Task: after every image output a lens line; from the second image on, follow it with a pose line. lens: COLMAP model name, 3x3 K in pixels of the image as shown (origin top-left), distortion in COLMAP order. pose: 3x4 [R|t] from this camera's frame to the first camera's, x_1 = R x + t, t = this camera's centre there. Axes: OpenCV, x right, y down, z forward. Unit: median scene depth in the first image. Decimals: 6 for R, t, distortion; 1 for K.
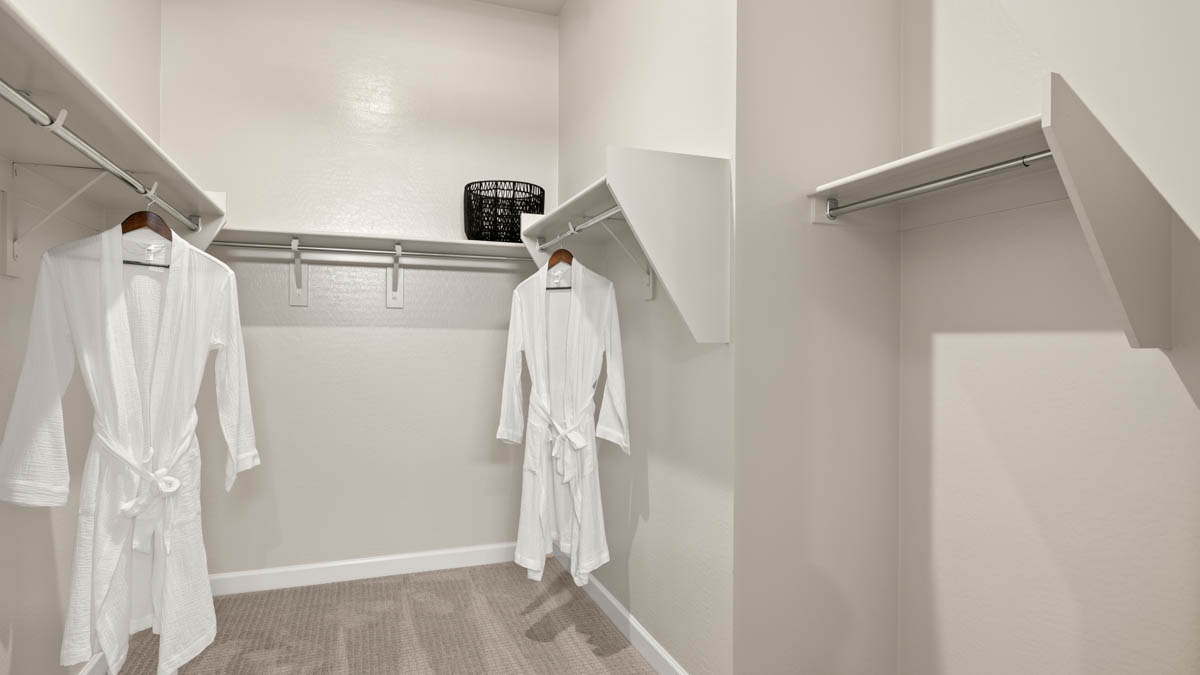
lens RADIAL K [[651.2, 0, 606.9], [0, 651.2, 338.5], [0, 0, 1]] dist [0.001731, -0.000321]
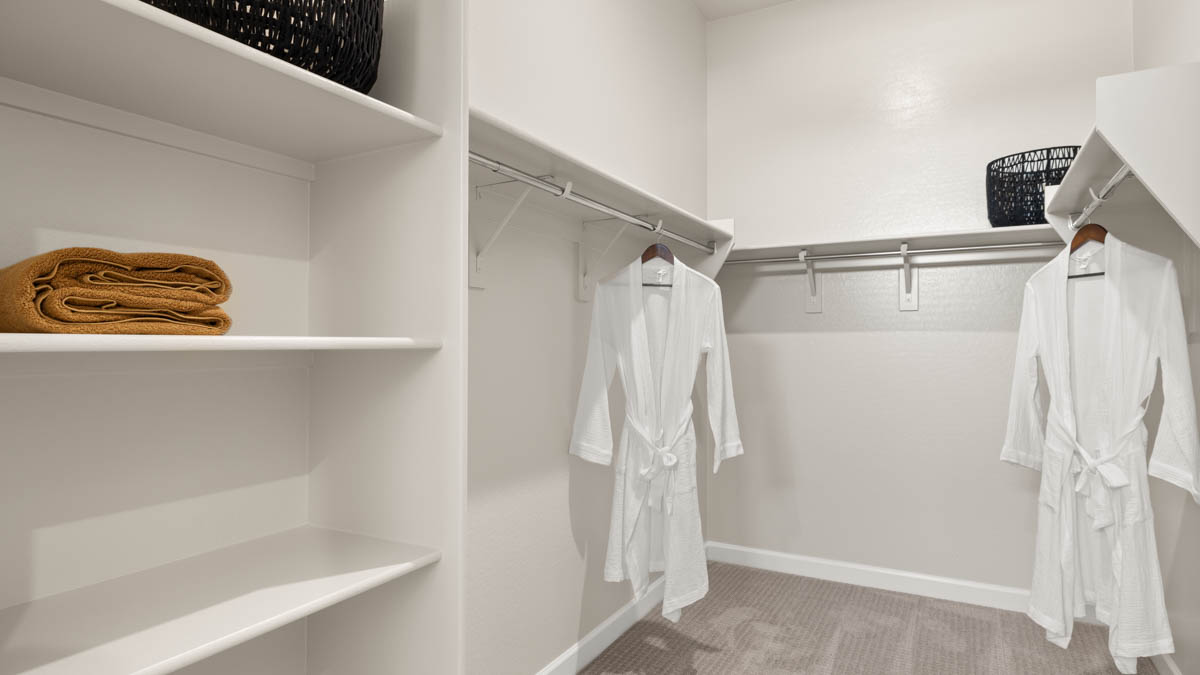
lens RADIAL K [[651.2, 0, 606.9], [0, 651.2, 338.5], [0, 0, 1]] dist [0.001731, -0.000321]
pose [[0.650879, -0.013565, -0.759060, 0.144951], [0.005383, 0.999898, -0.013253, 0.005262], [0.759162, 0.004540, 0.650885, 0.067636]]
